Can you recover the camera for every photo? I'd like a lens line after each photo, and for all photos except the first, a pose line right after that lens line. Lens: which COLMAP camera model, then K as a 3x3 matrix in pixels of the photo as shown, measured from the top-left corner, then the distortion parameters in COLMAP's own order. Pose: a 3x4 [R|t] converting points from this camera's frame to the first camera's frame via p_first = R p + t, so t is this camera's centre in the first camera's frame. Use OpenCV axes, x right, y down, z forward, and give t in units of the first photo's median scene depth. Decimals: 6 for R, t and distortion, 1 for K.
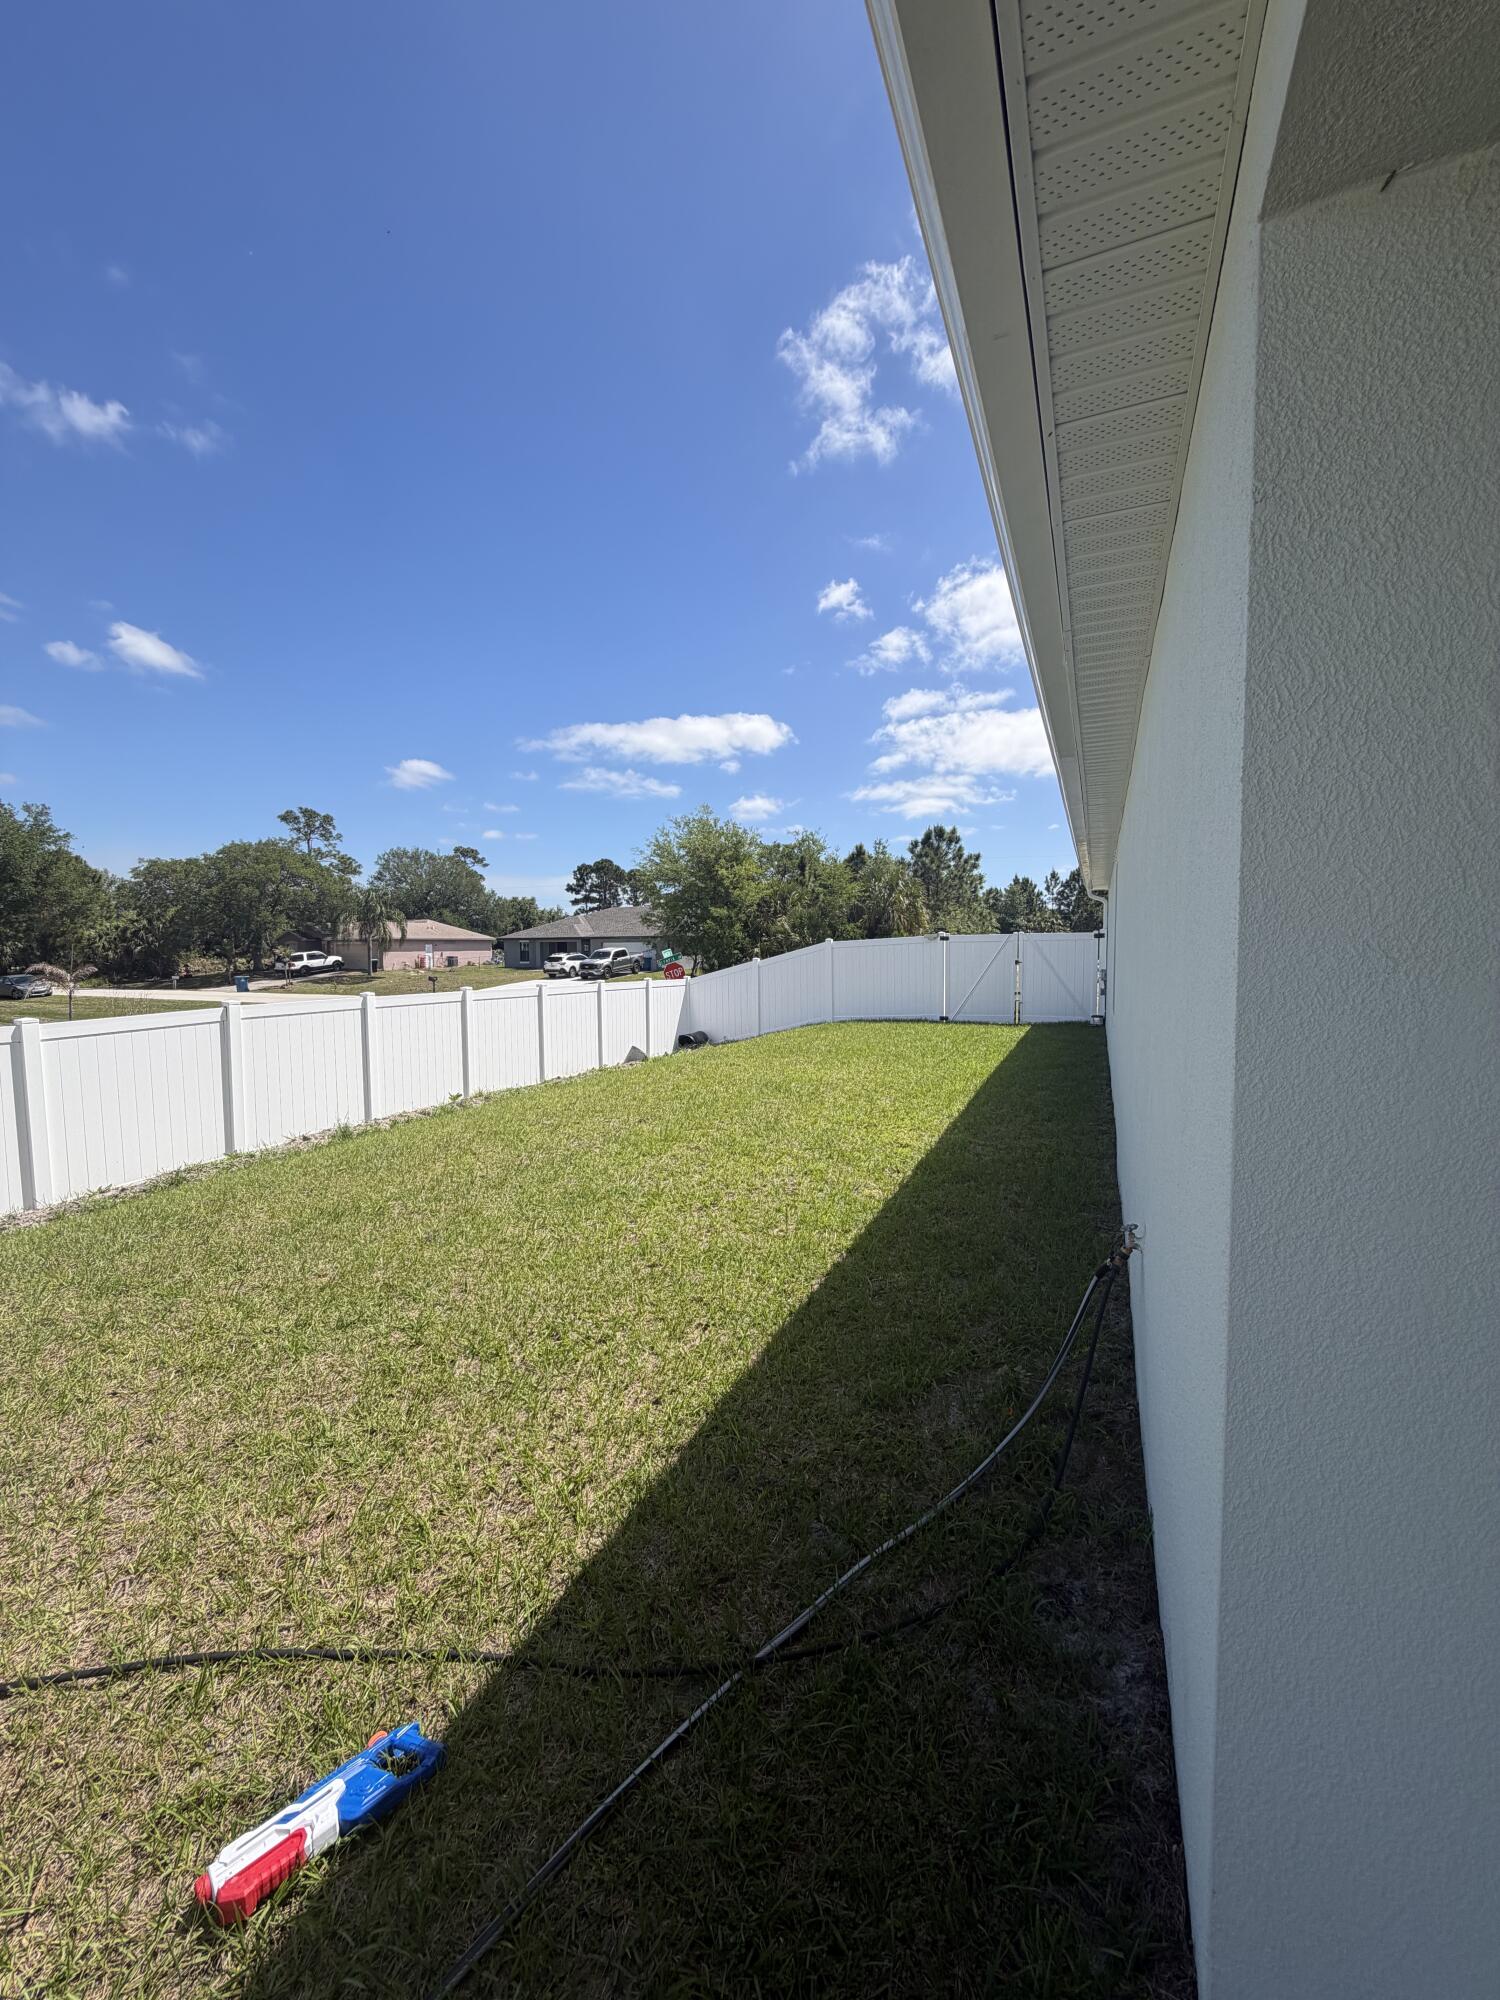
lens RADIAL K [[794.0, 0, 749.3], [0, 794.0, 996.3], [0, 0, 1]] dist [0.000305, -0.000068]
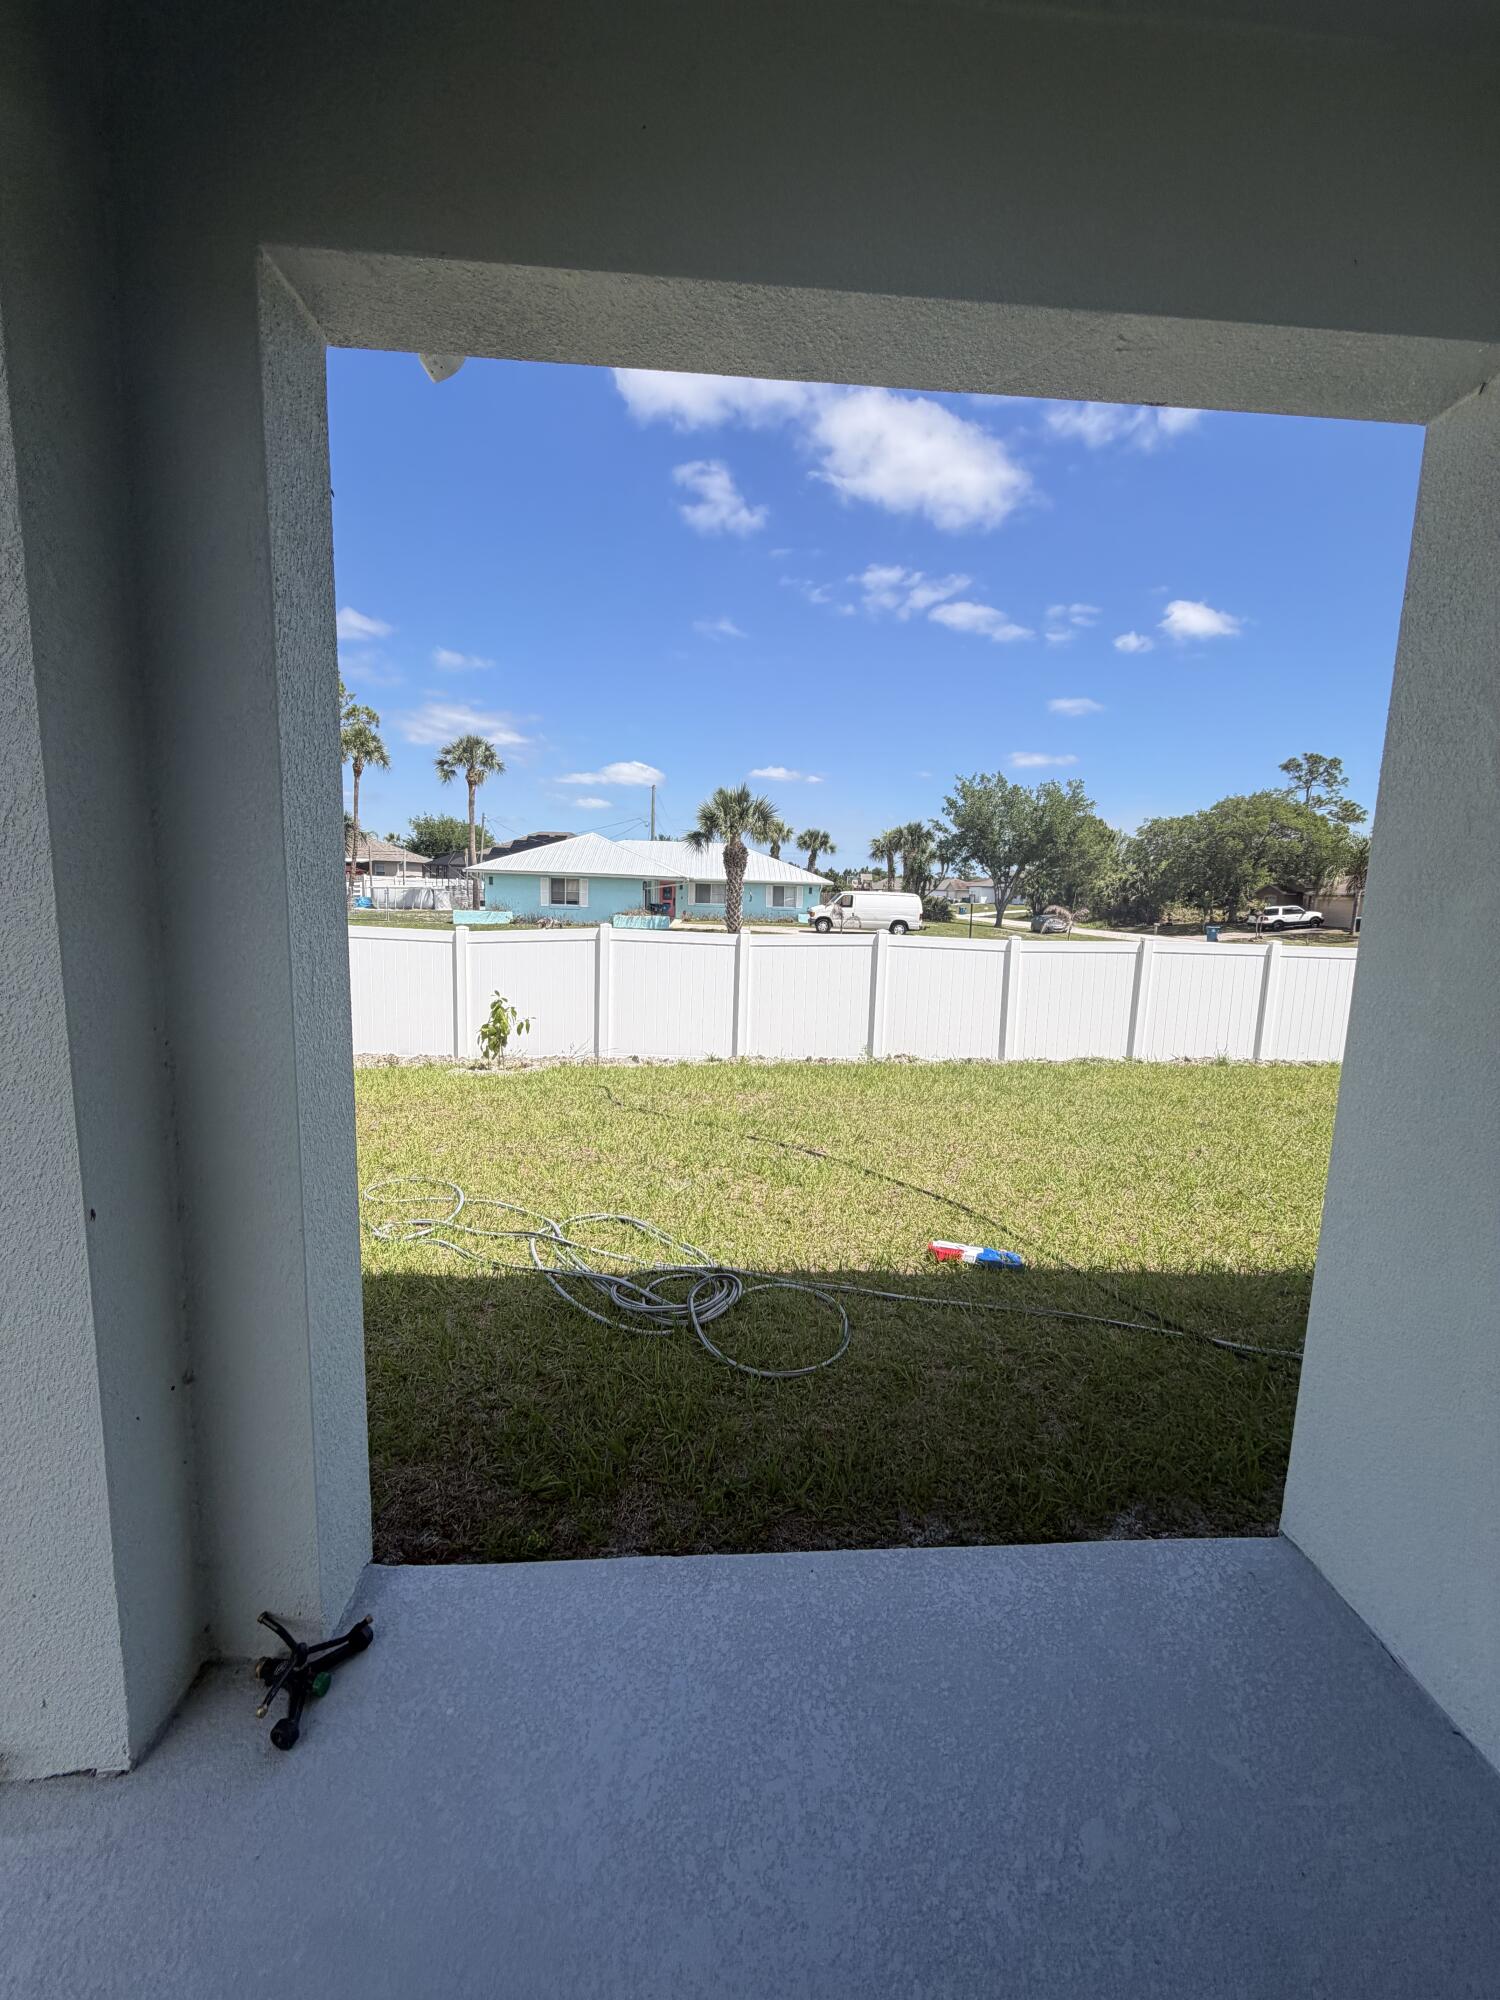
lens RADIAL K [[798.6, 0, 750.0], [0, 798.6, 1000.0], [0, 0, 1]] dist [0.004601, -0.000314]
pose [[0.443701, 0.144052, -0.884521, 0.203711], [-0.090029, 0.989168, 0.115934, 0.015987], [0.891641, 0.028193, 0.451864, -0.117174]]
